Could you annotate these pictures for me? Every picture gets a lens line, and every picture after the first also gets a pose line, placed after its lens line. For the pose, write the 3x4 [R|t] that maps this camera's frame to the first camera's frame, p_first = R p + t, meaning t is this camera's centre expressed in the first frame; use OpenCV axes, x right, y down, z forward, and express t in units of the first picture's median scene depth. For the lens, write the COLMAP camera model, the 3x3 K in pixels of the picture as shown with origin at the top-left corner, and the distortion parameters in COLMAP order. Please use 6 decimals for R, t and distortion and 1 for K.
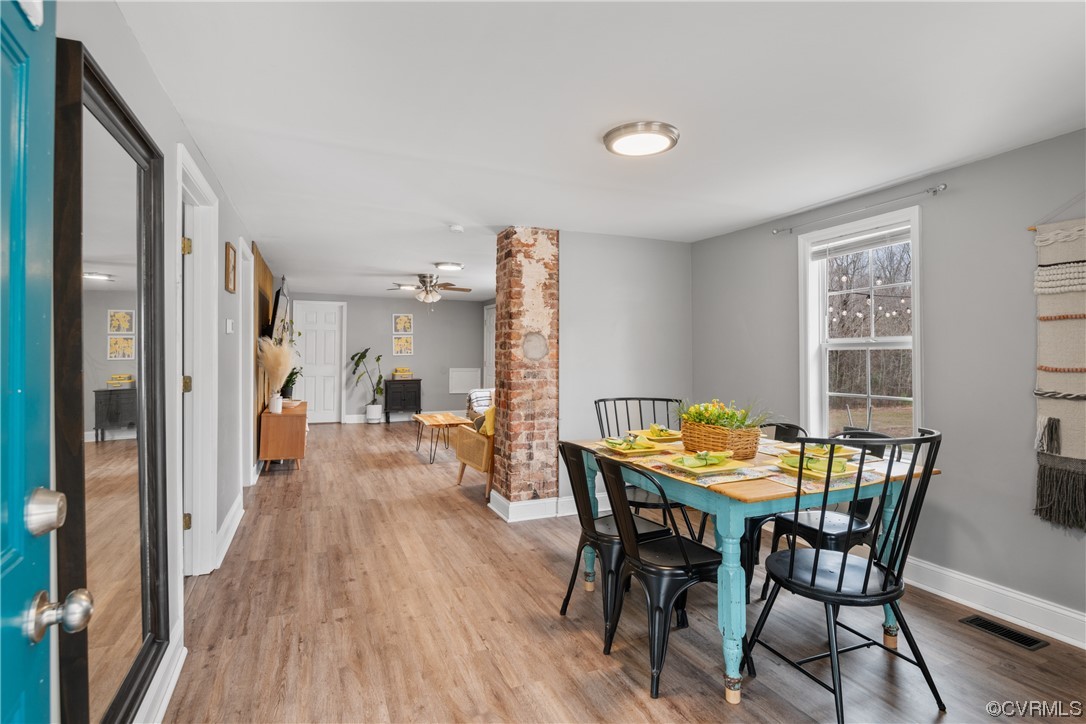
lens RADIAL K [[558.0, 0, 542.8], [0, 558.0, 342.5], [0, 0, 1]] dist [-0.000224, -0.000680]
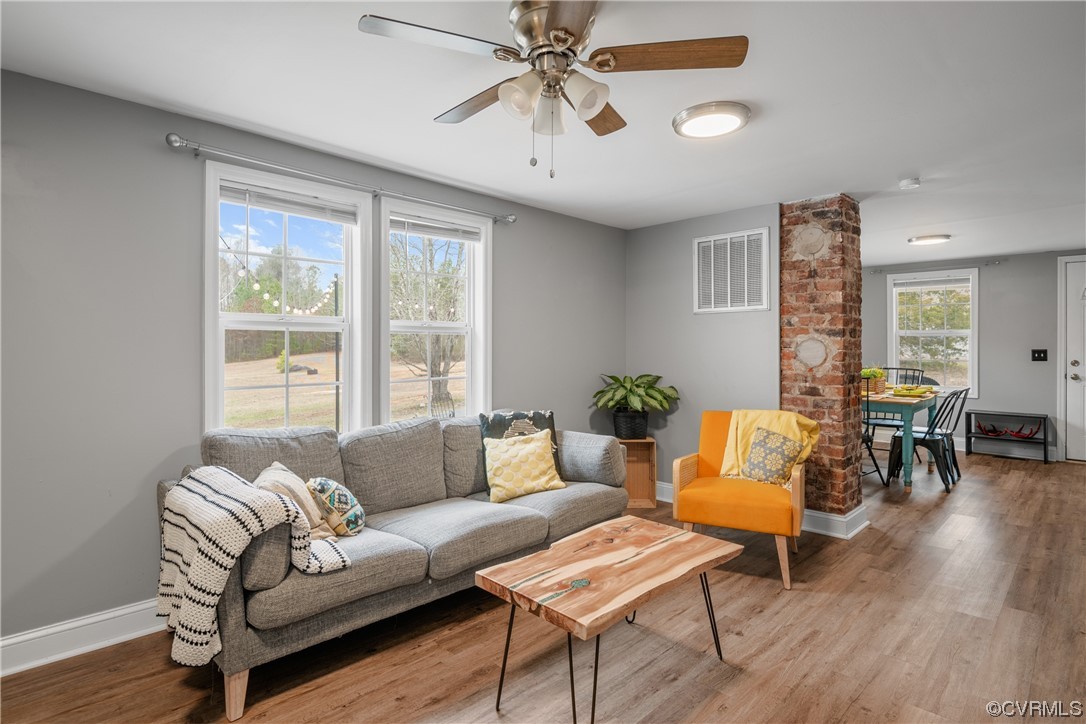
lens RADIAL K [[558.0, 0, 542.8], [0, 558.0, 342.5], [0, 0, 1]] dist [-0.000224, -0.000680]
pose [[-0.373642, -0.001930, 0.927571, -0.819296], [-0.011688, 0.999928, -0.002627, 0.033230], [-0.927499, -0.011823, -0.373638, 2.102663]]
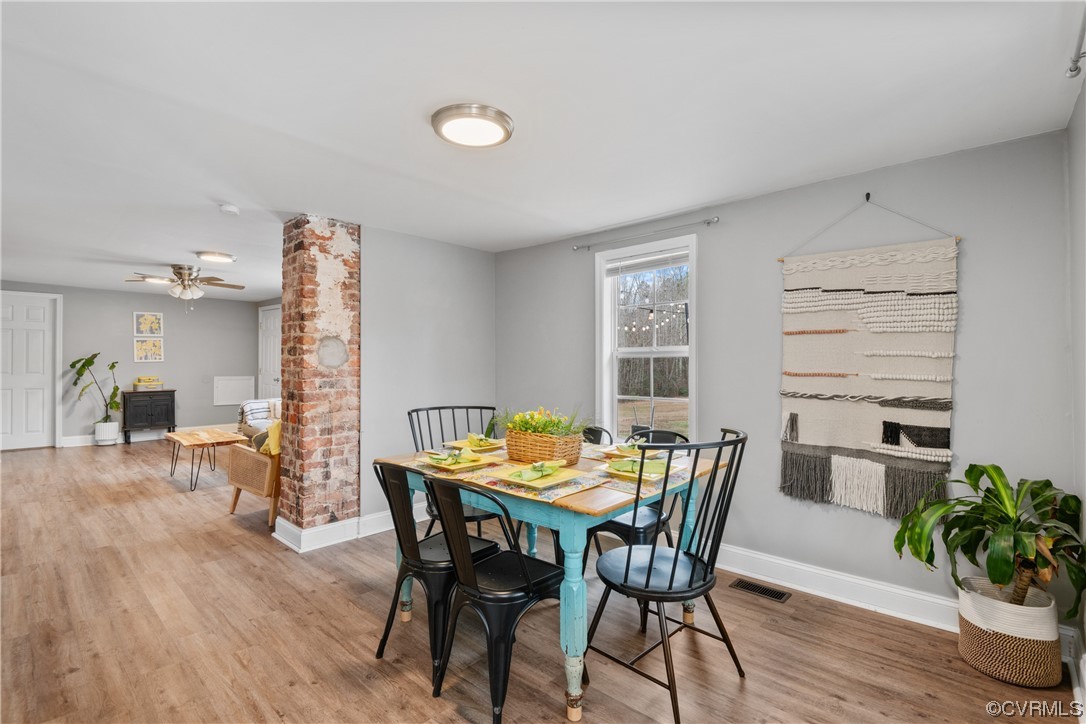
lens RADIAL K [[510.9, 0, 543.0], [0, 510.9, 362.0], [0, 0, 1]] dist [-0.000141, -0.005365]
pose [[0.914761, 0.000980, 0.403994, -0.041919], [-0.010090, 0.999741, 0.020421, 0.002683], [-0.403870, -0.022757, 0.914534, 0.134592]]
